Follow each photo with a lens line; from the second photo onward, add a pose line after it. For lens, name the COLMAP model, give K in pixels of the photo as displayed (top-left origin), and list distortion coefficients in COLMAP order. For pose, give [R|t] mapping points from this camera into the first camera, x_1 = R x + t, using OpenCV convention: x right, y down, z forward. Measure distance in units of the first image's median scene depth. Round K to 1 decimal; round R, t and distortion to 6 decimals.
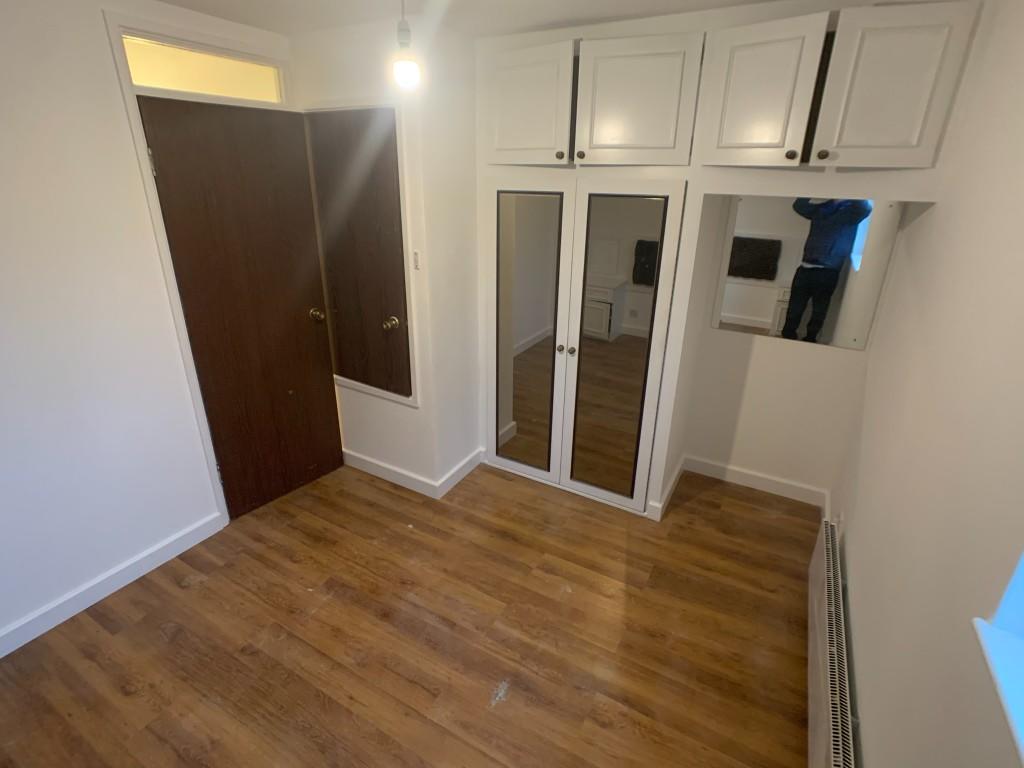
lens RADIAL K [[515.2, 0, 512.1], [0, 515.2, 371.4], [0, 0, 1]] dist [-0.004611, -0.001707]
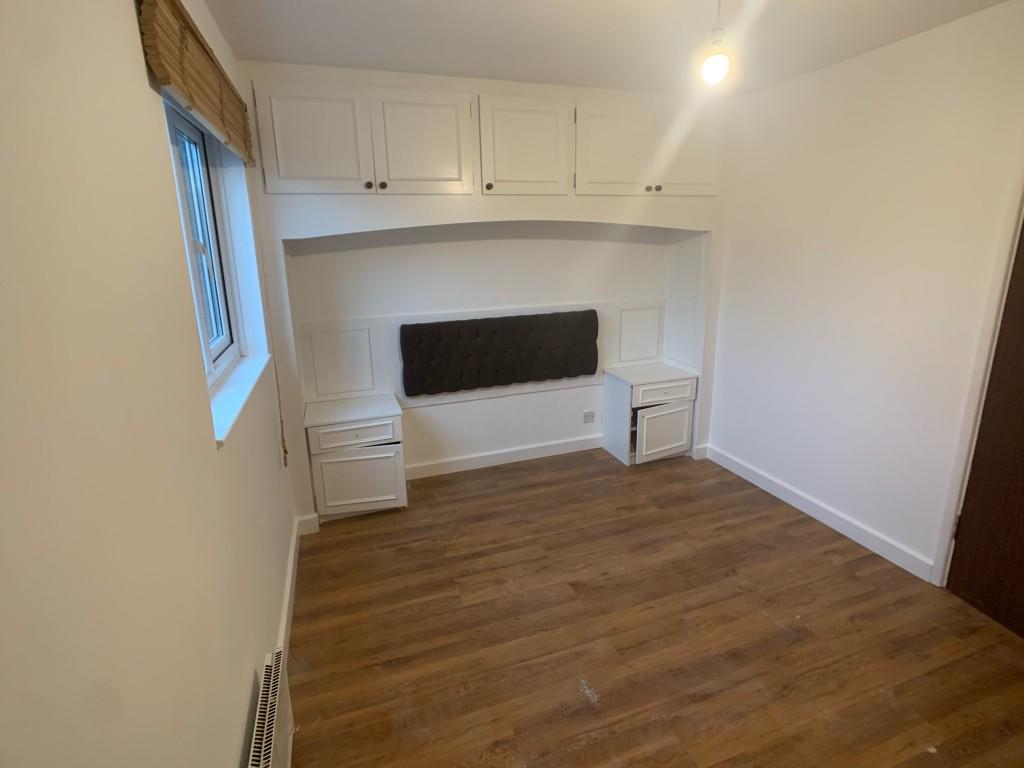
lens RADIAL K [[515.2, 0, 512.1], [0, 515.2, 371.4], [0, 0, 1]] dist [-0.004611, -0.001707]
pose [[-0.657597, 0.181889, -0.731083, 0.628970], [-0.263967, 0.853271, 0.449722, -0.271851], [0.705611, 0.488718, -0.513096, 1.027026]]
